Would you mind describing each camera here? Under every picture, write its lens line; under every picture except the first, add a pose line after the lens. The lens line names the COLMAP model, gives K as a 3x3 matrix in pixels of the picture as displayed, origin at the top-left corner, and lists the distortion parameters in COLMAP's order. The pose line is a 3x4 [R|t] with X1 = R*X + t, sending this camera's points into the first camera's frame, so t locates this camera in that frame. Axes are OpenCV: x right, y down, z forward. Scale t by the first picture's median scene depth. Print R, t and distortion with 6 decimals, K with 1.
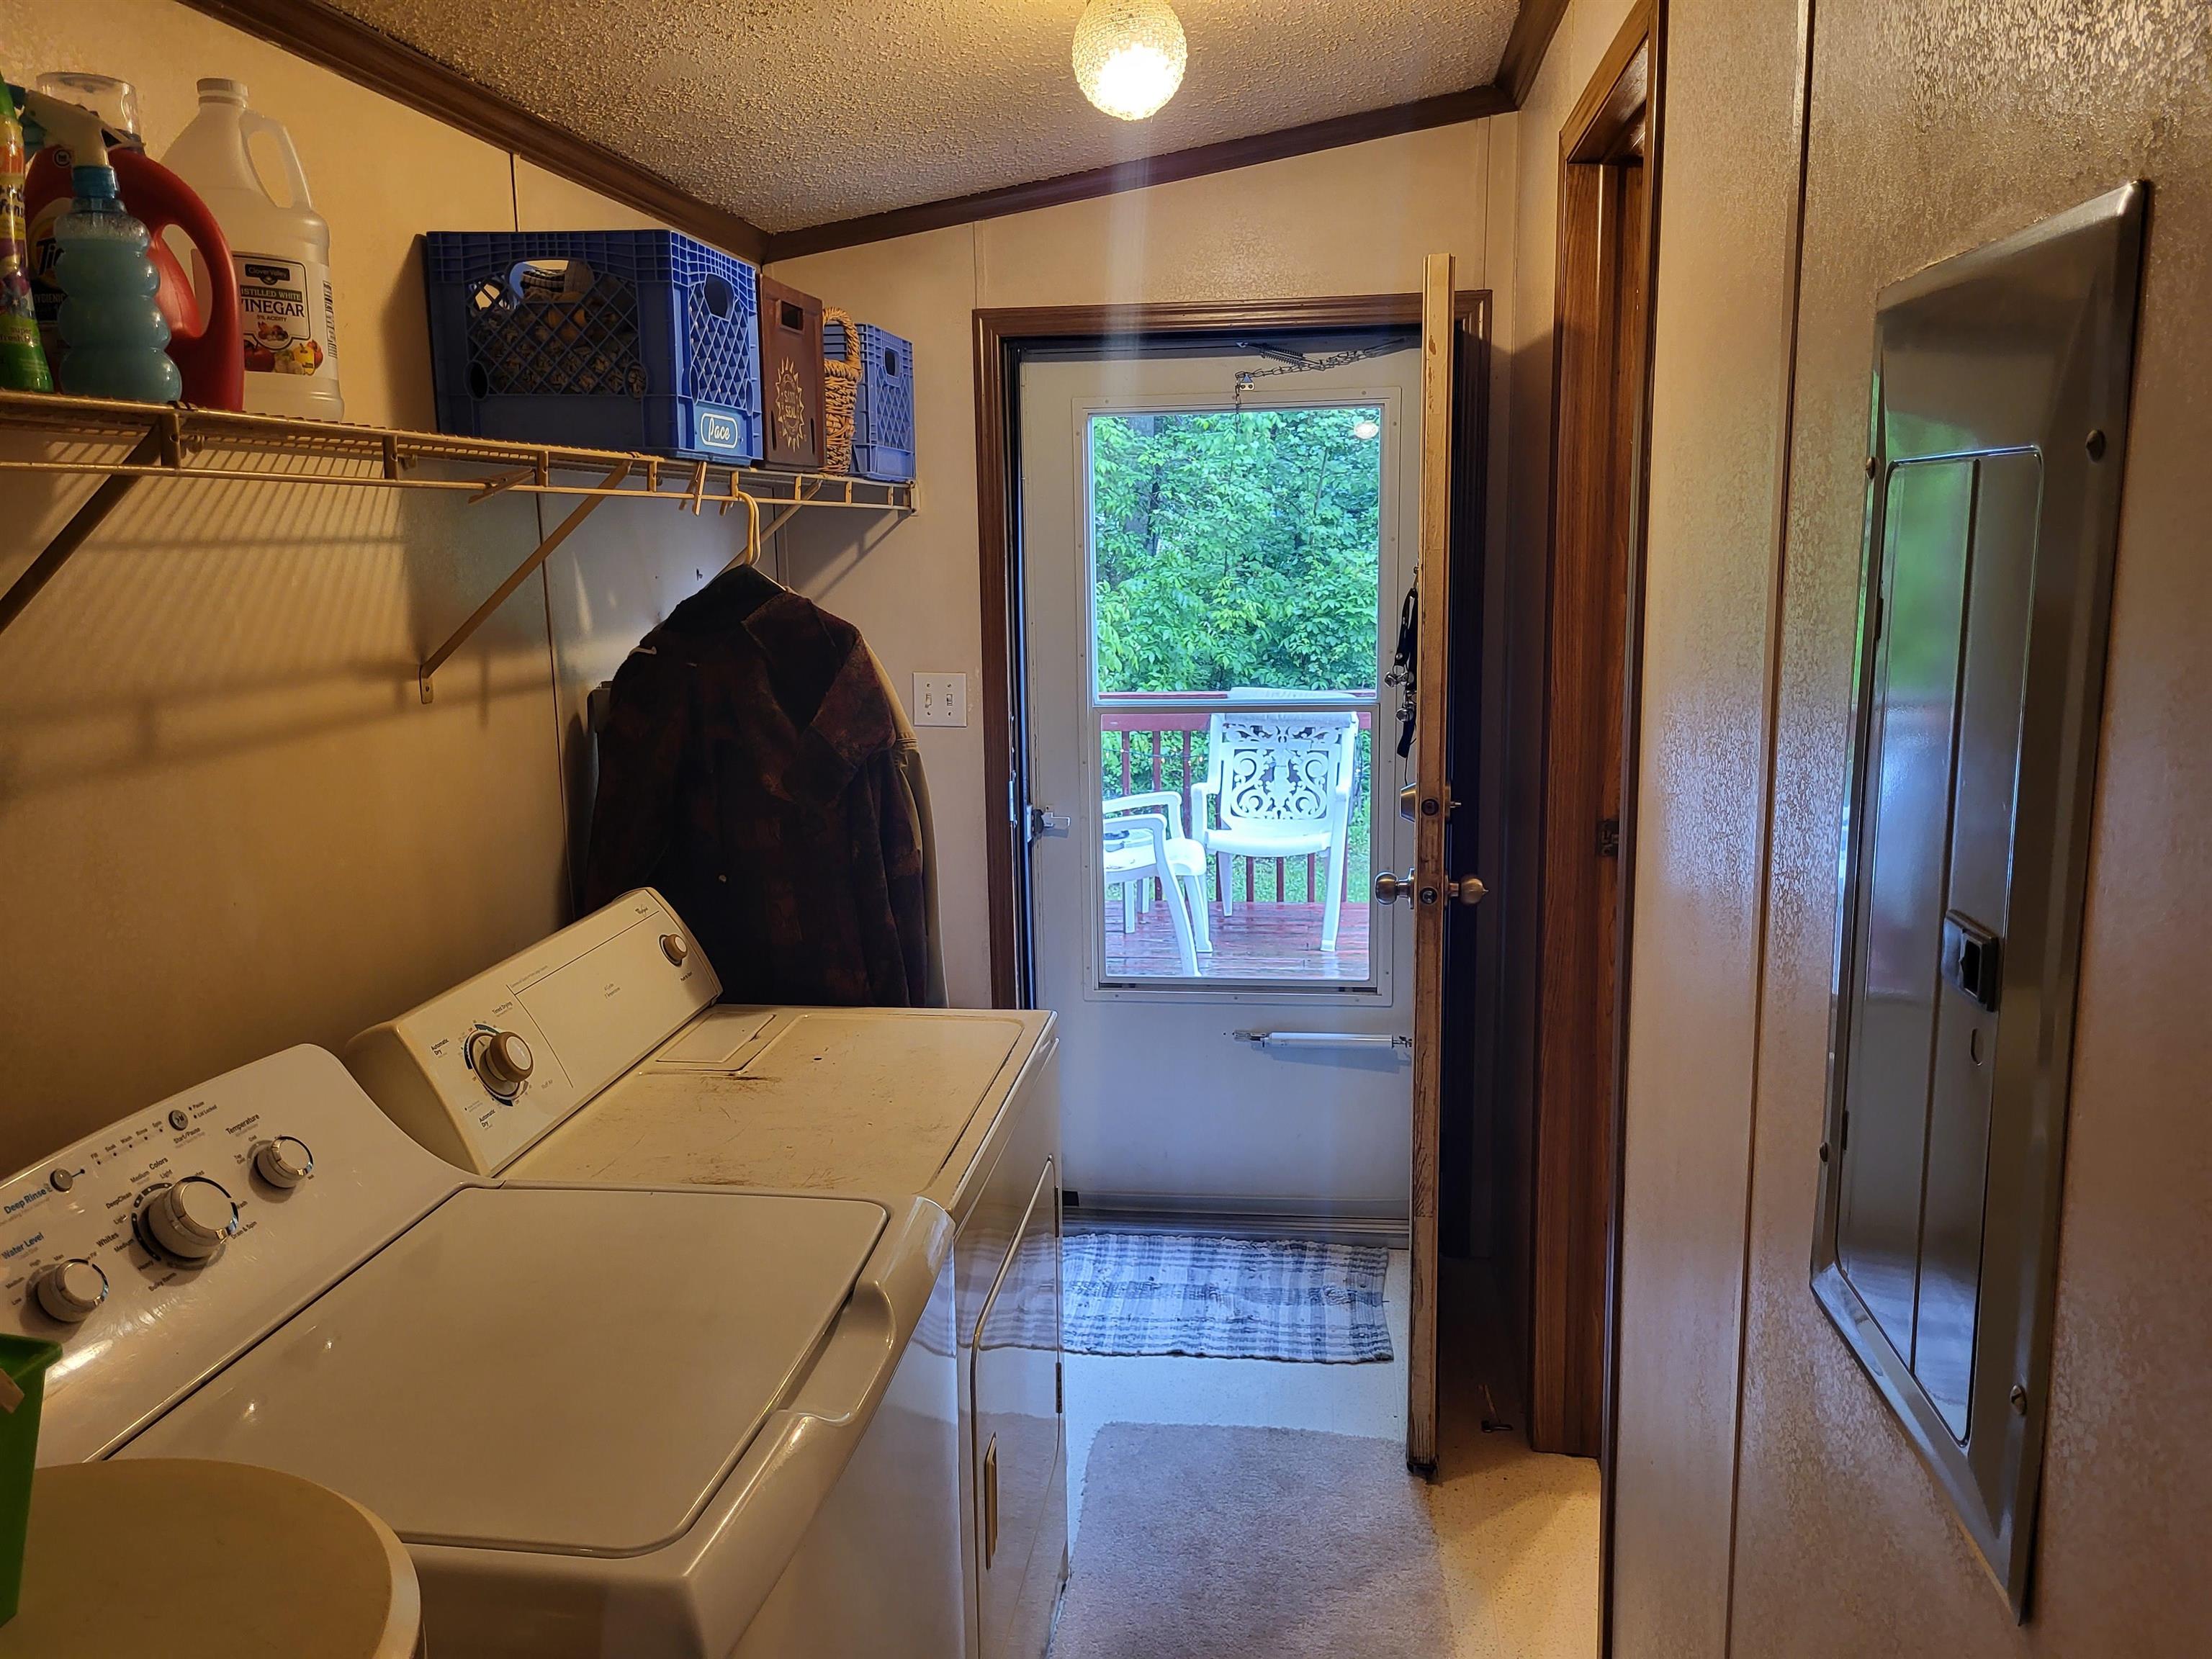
lens RADIAL K [[1706.4, 0, 1105.9], [0, 1706.4, 828.6], [0, 0, 1]] dist [-0.008577, -0.002882]
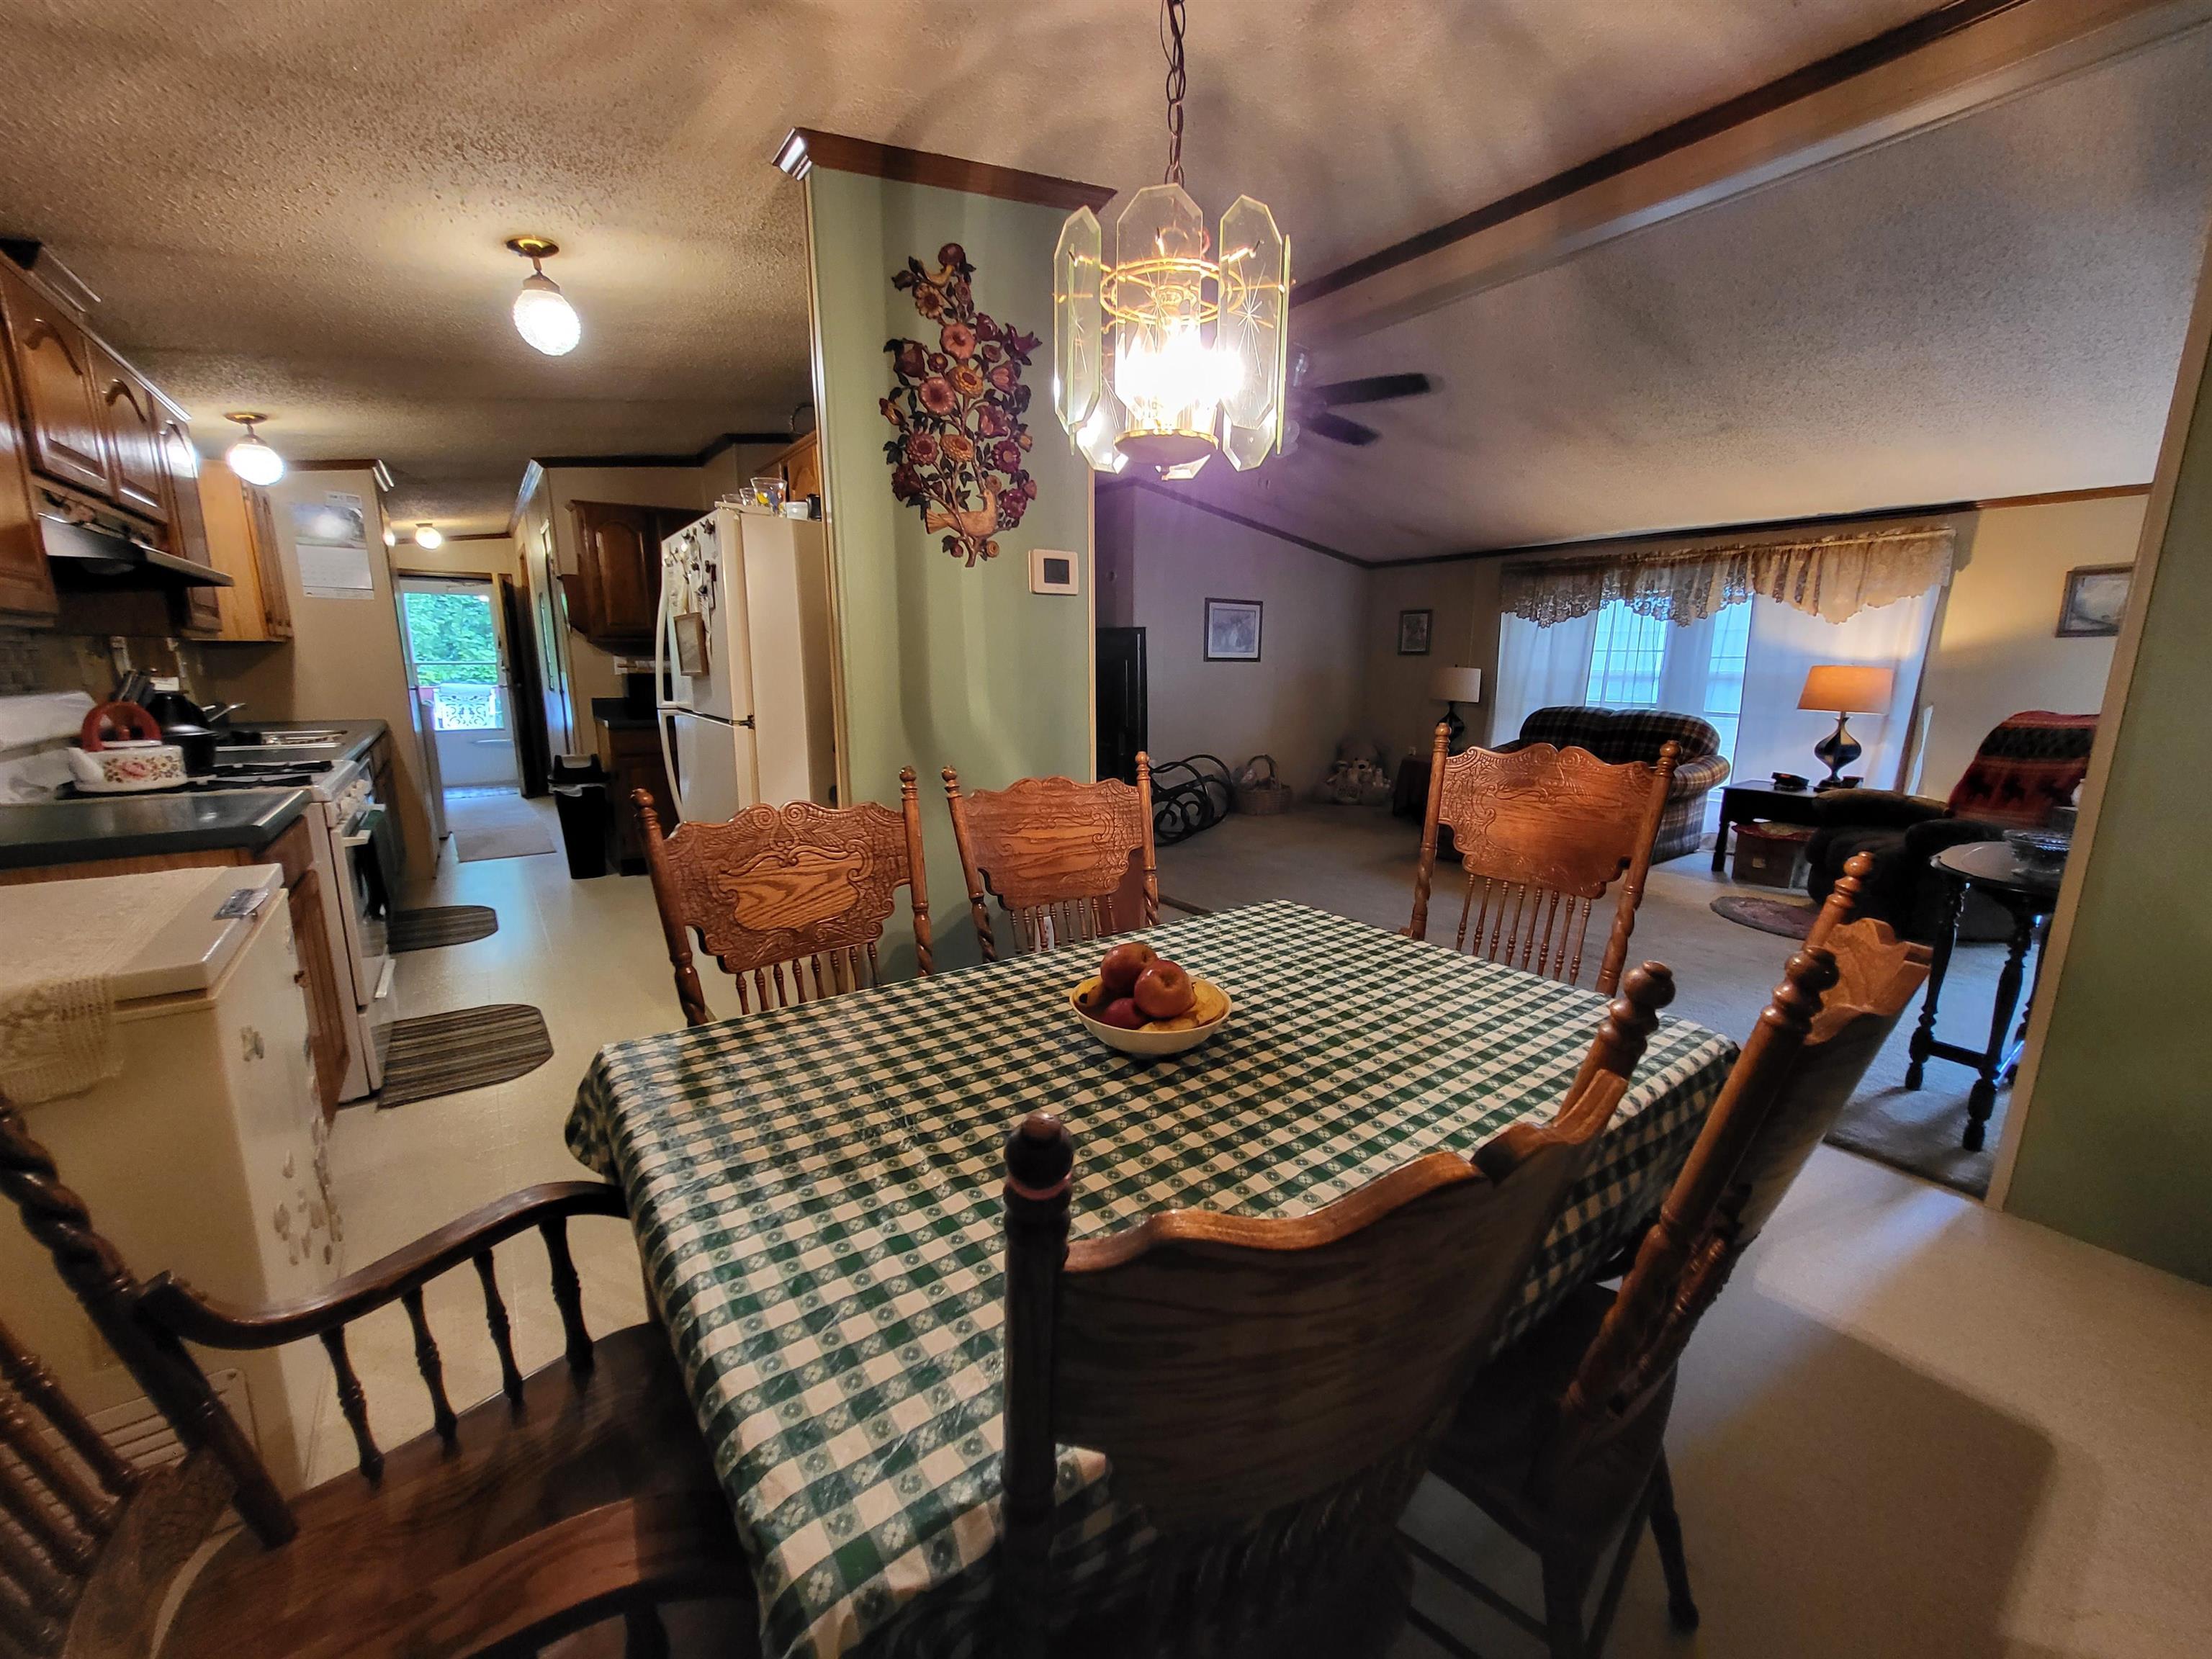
lens RADIAL K [[865.5, 0, 1111.4], [0, 865.5, 832.2], [0, 0, 1]] dist [0.002244, -0.000002]
pose [[0.724285, -0.128631, 0.677396, -0.139541], [0.112282, 0.991334, 0.068190, 0.206754], [-0.680297, 0.026670, 0.732451, -0.909622]]
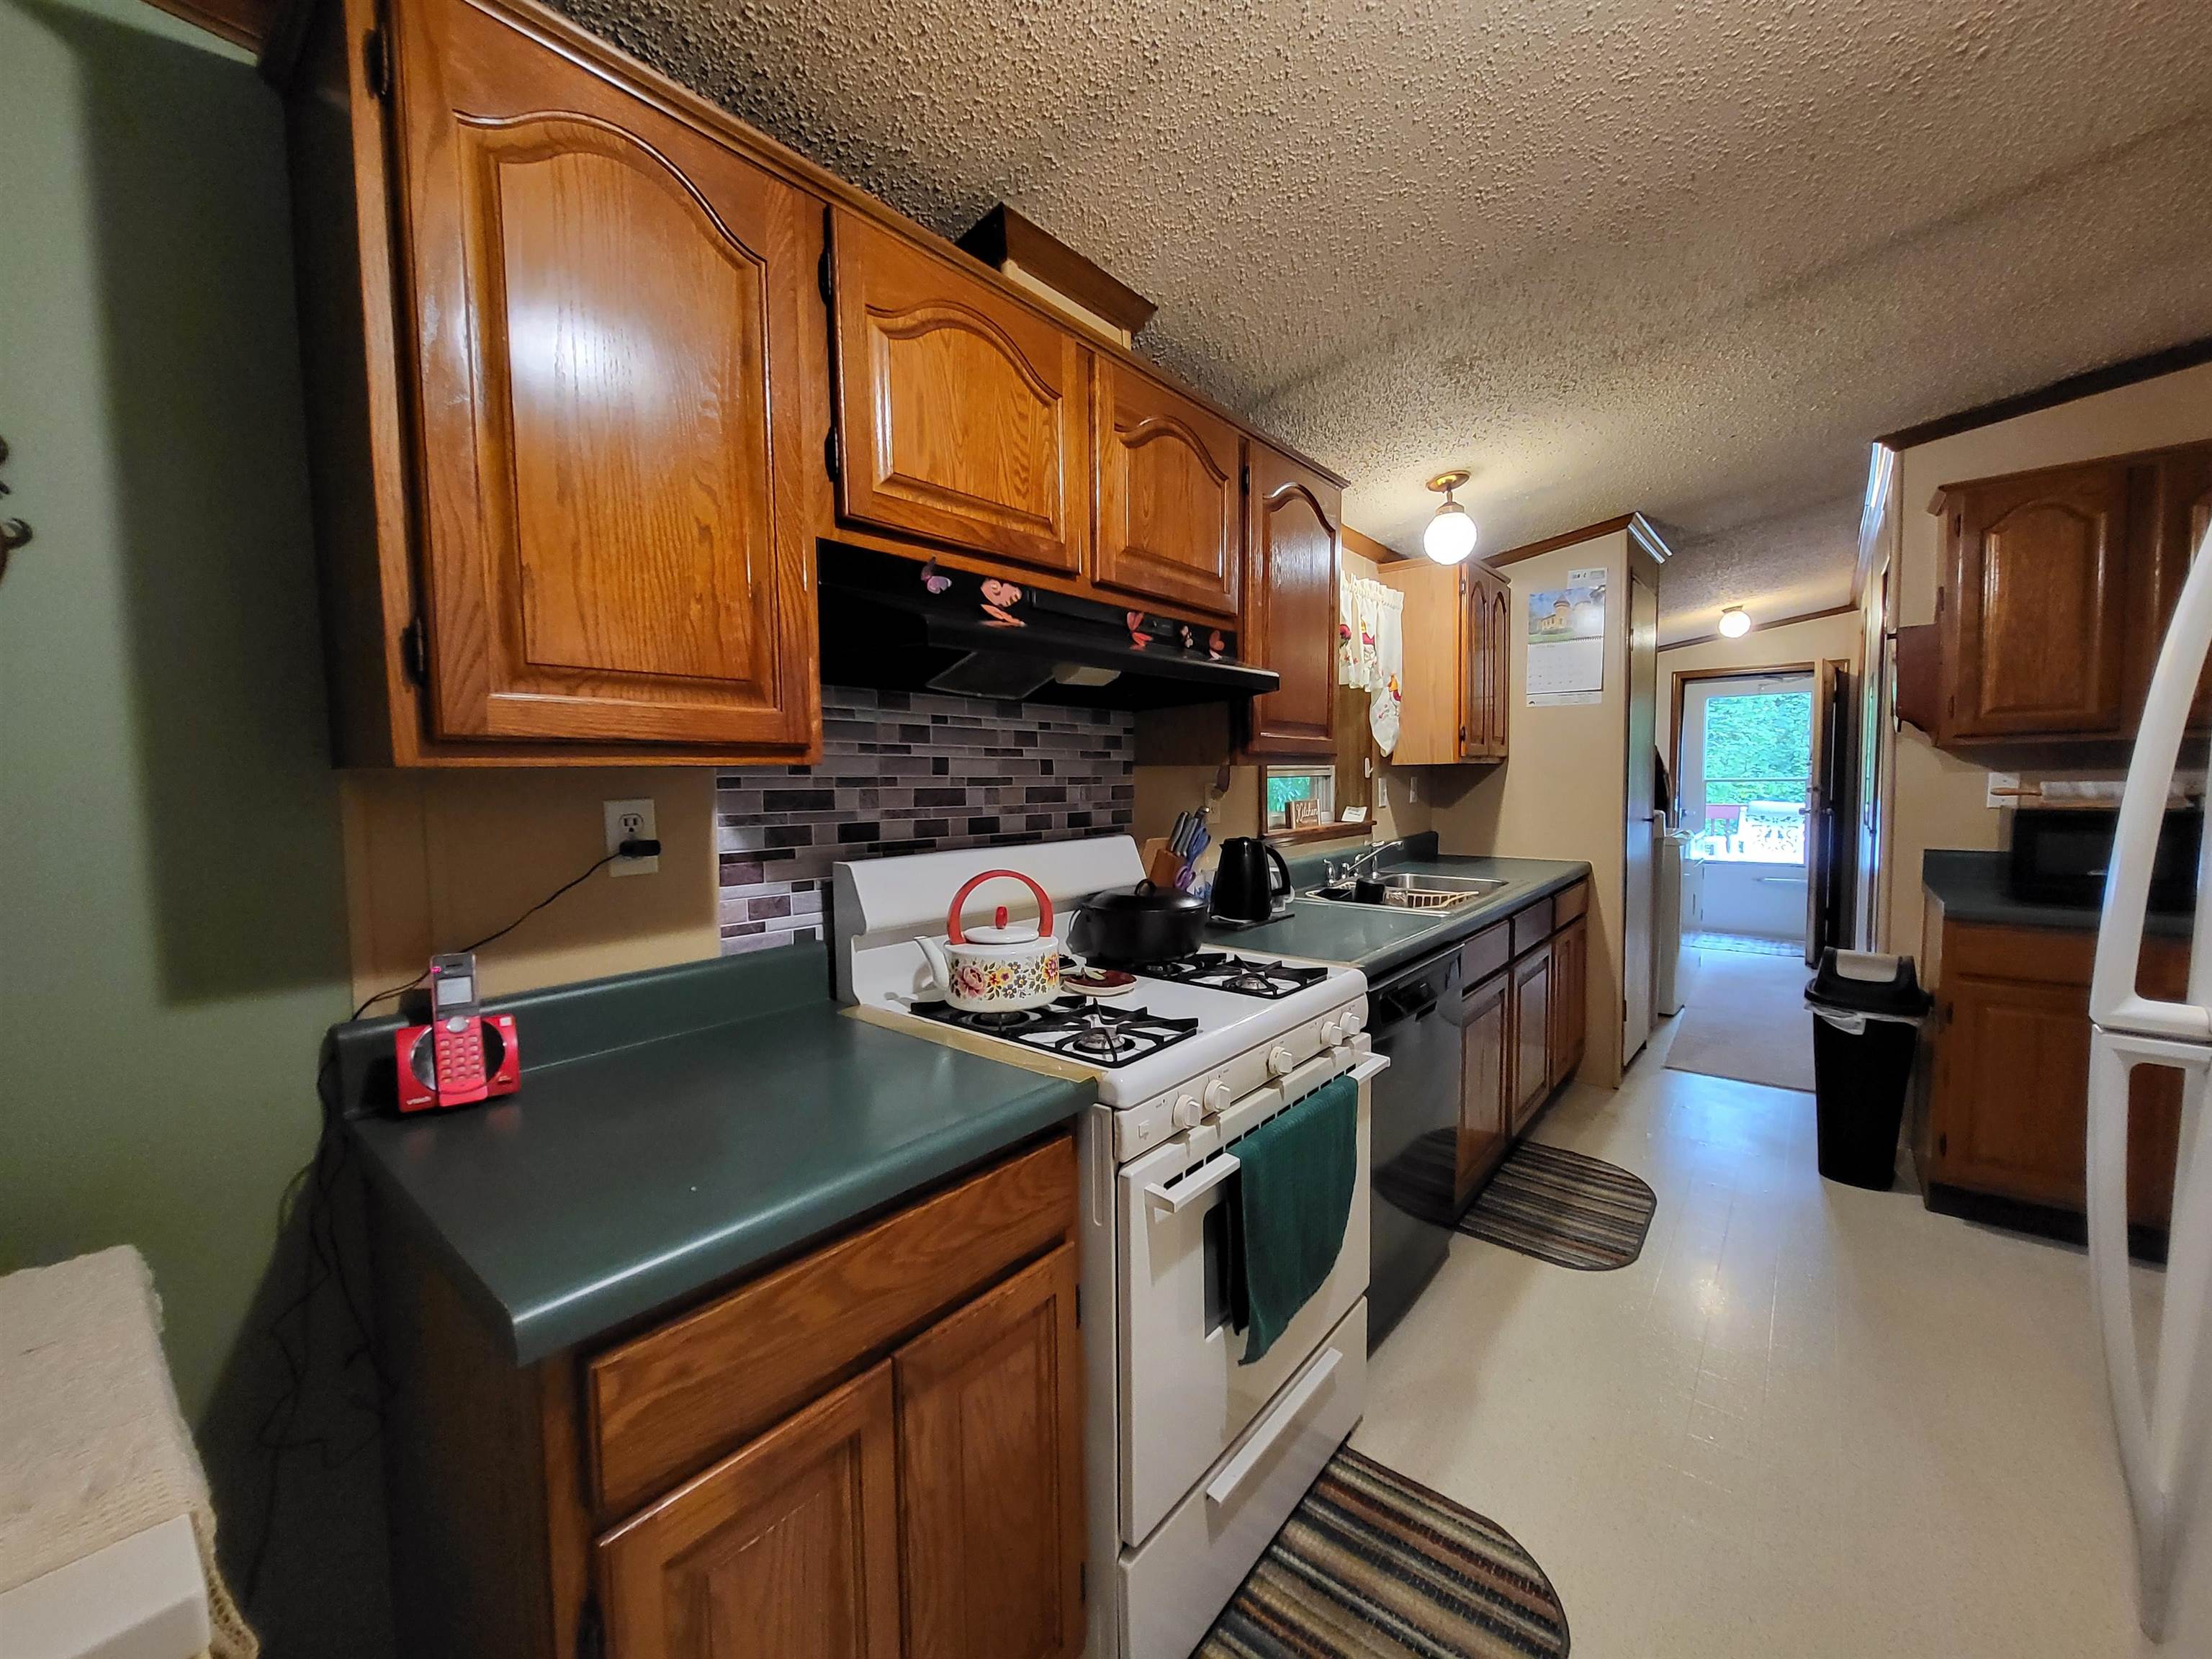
lens RADIAL K [[865.5, 0, 1113.3], [0, 865.5, 827.4], [0, 0, 1]] dist [0.002244, -0.000002]
pose [[0.847952, 0.023862, -0.529536, -0.047141], [-0.080554, 0.993184, -0.084238, 0.144823], [0.523917, 0.114086, 0.844094, -0.590575]]
